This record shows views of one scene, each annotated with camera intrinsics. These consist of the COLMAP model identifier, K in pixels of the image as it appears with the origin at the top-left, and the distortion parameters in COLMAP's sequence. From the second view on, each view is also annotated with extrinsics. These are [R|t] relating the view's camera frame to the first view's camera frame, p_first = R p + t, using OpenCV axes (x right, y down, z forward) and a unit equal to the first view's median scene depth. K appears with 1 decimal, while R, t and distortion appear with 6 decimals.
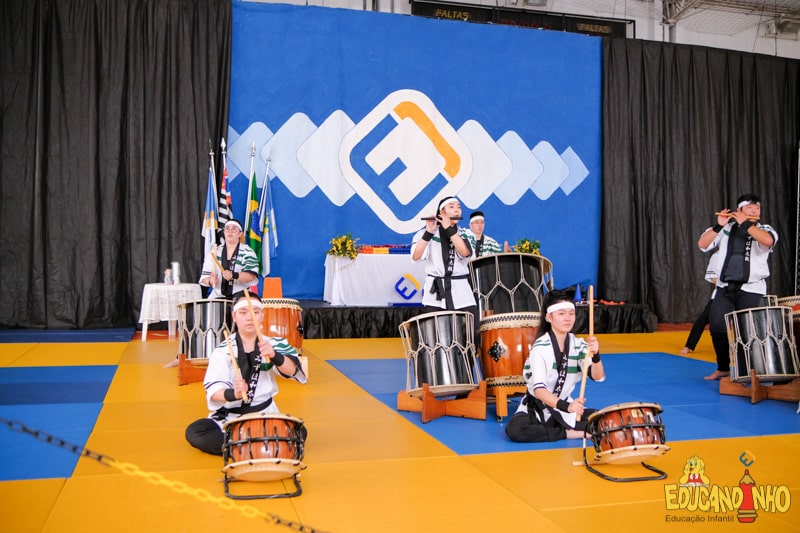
lens RADIAL K [[805.2, 0, 403.3], [0, 805.2, 264.8], [0, 0, 1]] dist [-0.118418, 0.179638]
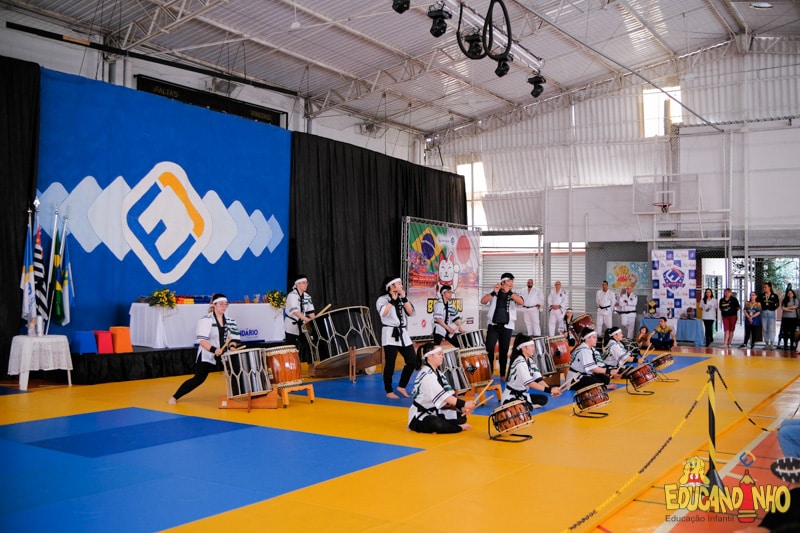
lens RADIAL K [[805.2, 0, 403.3], [0, 805.2, 264.8], [0, 0, 1]] dist [-0.118418, 0.179638]
pose [[0.762191, 0.016866, 0.647132, -0.495419], [0.003884, 0.999523, -0.030624, -0.030087], [-0.647340, 0.025854, 0.761762, -0.118430]]
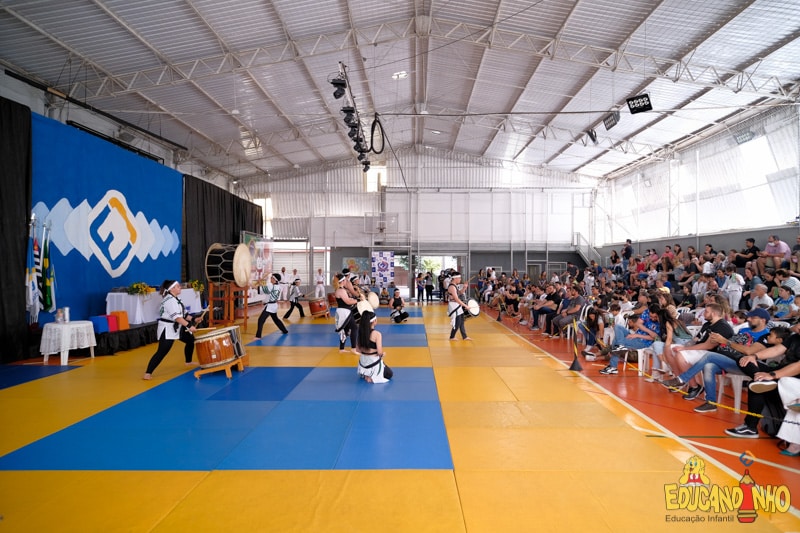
lens RADIAL K [[455.7, 0, 408.5], [0, 455.7, 263.2], [0, 0, 1]] dist [-0.033035, 0.027439]
pose [[0.298849, -0.000468, 0.954300, -0.711287], [0.016028, 0.999861, -0.004528, -0.055026], [-0.954166, 0.016648, 0.298815, 0.147222]]
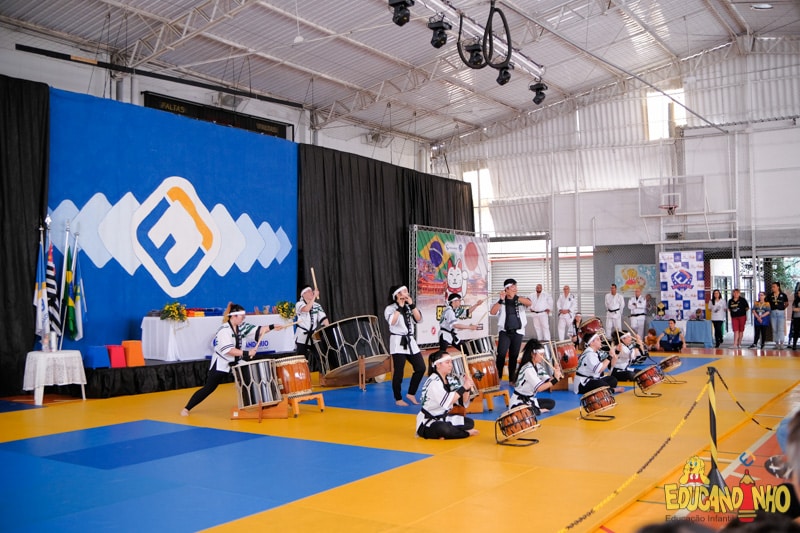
lens RADIAL K [[805.2, 0, 403.3], [0, 805.2, 264.8], [0, 0, 1]] dist [-0.118418, 0.179638]
pose [[0.771032, 0.005444, 0.636774, -0.498323], [0.026204, 0.998845, -0.040269, -0.030939], [-0.636258, 0.047735, 0.769999, -0.129695]]
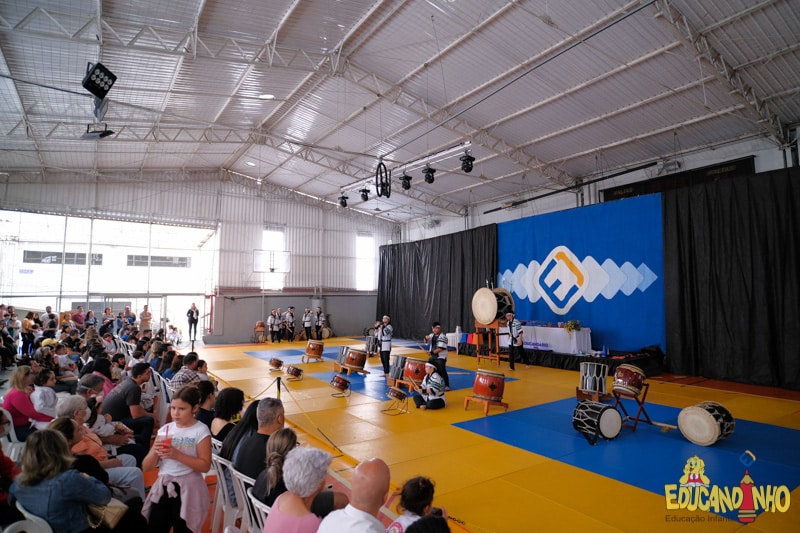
lens RADIAL K [[455.7, 0, 408.5], [0, 455.7, 263.2], [0, 0, 1]] dist [-0.033035, 0.027439]
pose [[0.306935, -0.088305, -0.947625, 1.026888], [-0.004204, 0.995551, -0.094132, -0.059929], [0.951721, 0.032876, 0.305198, 0.258062]]
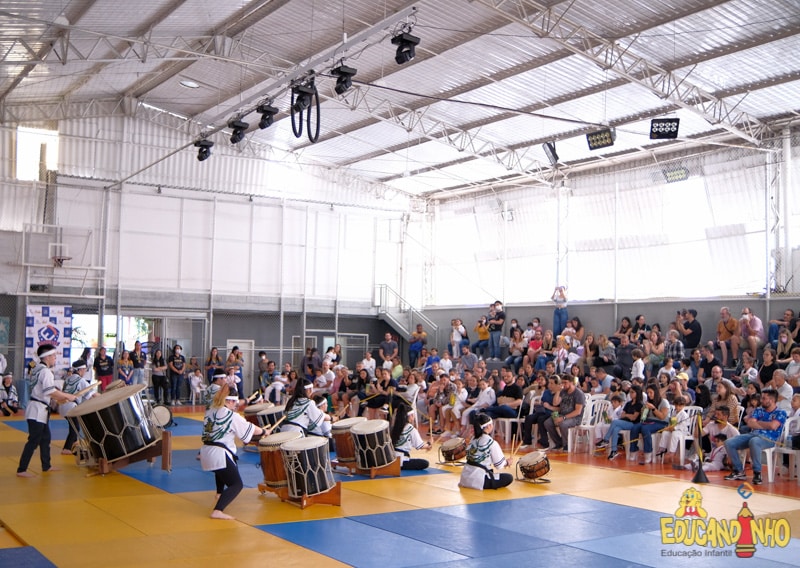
lens RADIAL K [[929.3, 0, 341.4], [0, 929.3, 304.7], [0, 0, 1]] dist [-0.116496, 0.176759]
pose [[-0.251003, 0.024731, 0.967670, -0.882270], [-0.004624, 0.999632, -0.026747, -0.068246], [-0.967975, -0.011188, -0.250796, 0.708425]]
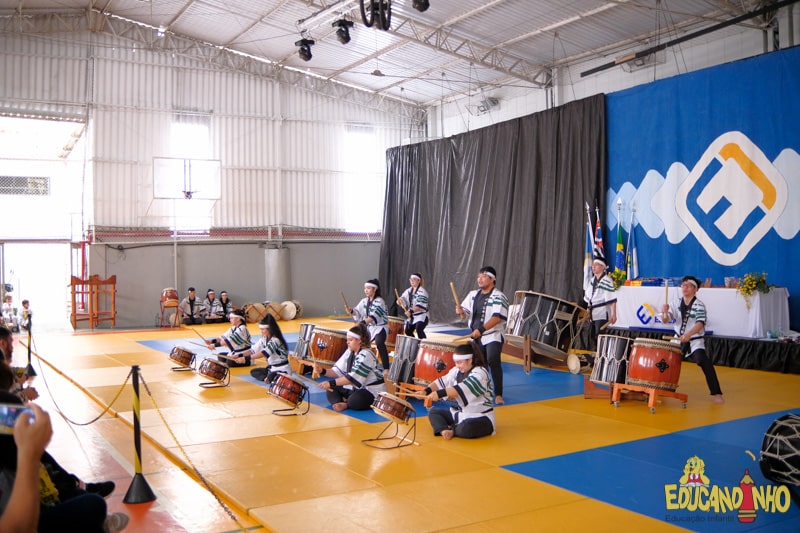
lens RADIAL K [[805.2, 0, 403.3], [0, 805.2, 264.8], [0, 0, 1]] dist [-0.118418, 0.179638]
pose [[0.247698, -0.011868, -0.968764, 0.940662], [0.004437, 0.999928, -0.011116, -0.029875], [0.968827, -0.001545, 0.247733, 0.311942]]
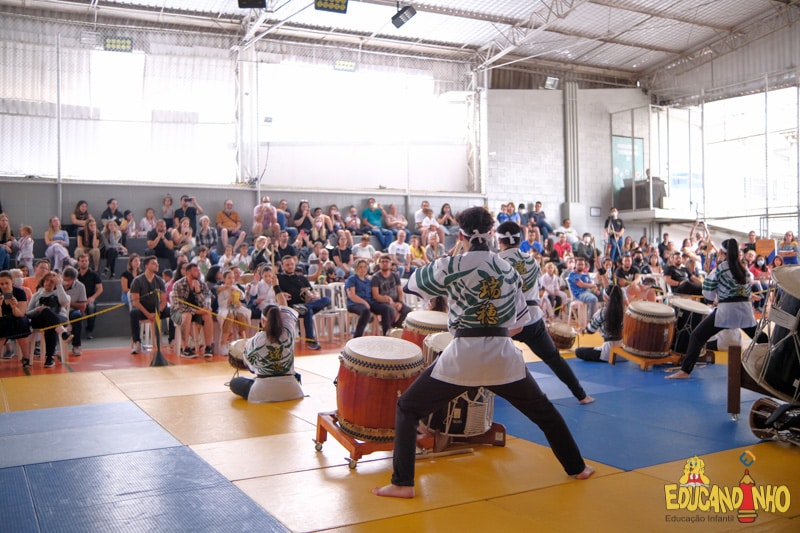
lens RADIAL K [[805.2, 0, 403.3], [0, 805.2, 264.8], [0, 0, 1]] dist [-0.118418, 0.179638]
pose [[-0.976956, 0.005354, -0.213373, 0.419871], [0.000963, 0.999786, 0.020677, -0.019730], [0.213438, 0.019995, -0.976752, 1.064190]]
